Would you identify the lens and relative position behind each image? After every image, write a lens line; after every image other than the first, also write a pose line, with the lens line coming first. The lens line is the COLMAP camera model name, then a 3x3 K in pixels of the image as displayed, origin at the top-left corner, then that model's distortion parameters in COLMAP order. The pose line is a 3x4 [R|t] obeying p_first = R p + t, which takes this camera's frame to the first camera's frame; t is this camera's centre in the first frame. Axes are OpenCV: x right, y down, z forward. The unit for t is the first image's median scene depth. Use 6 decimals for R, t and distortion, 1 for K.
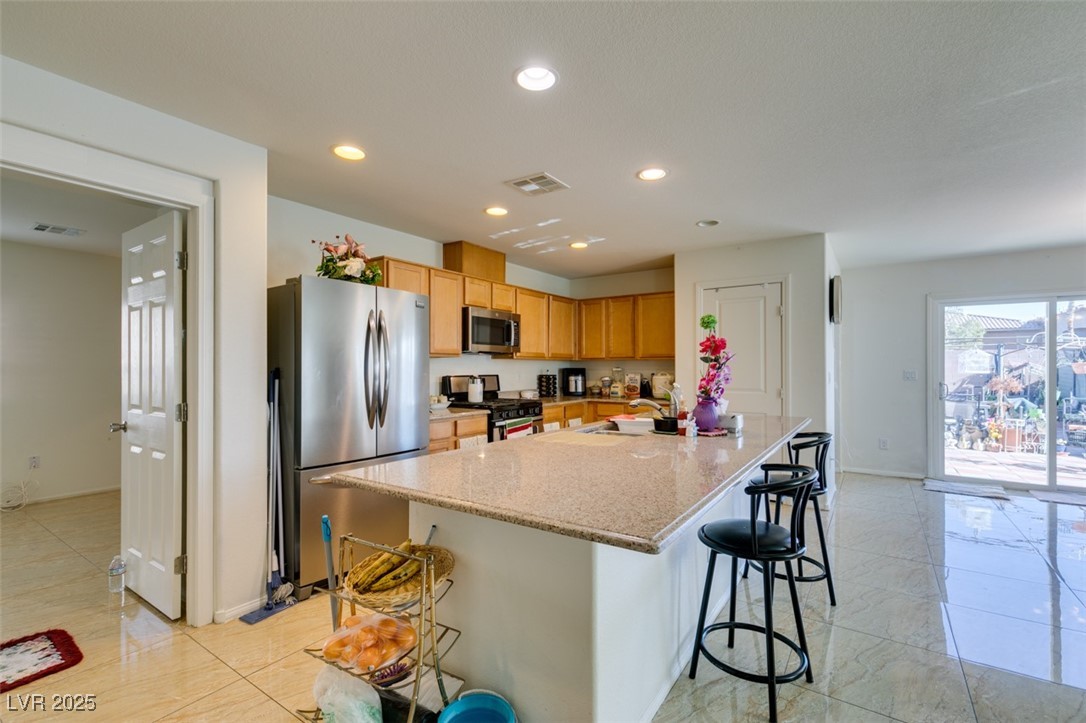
lens RADIAL K [[490.1, 0, 542.6], [0, 490.1, 362.1], [0, 0, 1]] dist [0.004627, 0.000030]
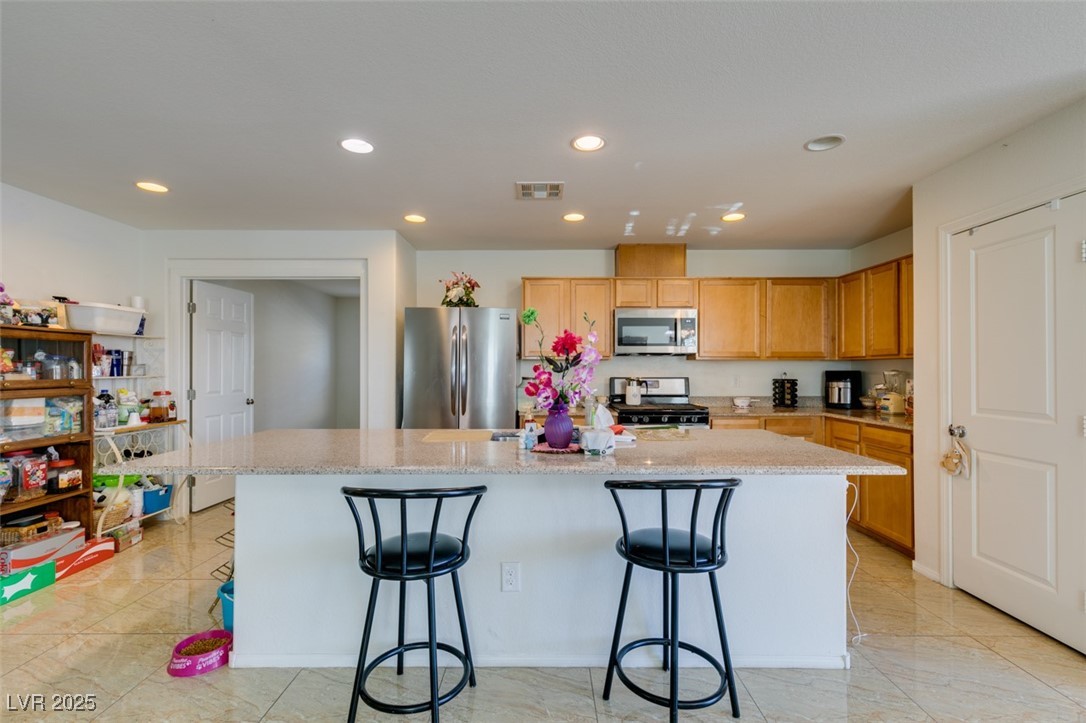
lens RADIAL K [[490.1, 0, 535.9], [0, 490.1, 369.8], [0, 0, 1]] dist [0.004627, 0.000030]
pose [[0.557705, 0.002415, -0.830036, 0.529839], [0.008281, 0.999930, 0.008474, 0.001231], [0.829998, -0.011600, 0.557646, 0.268518]]
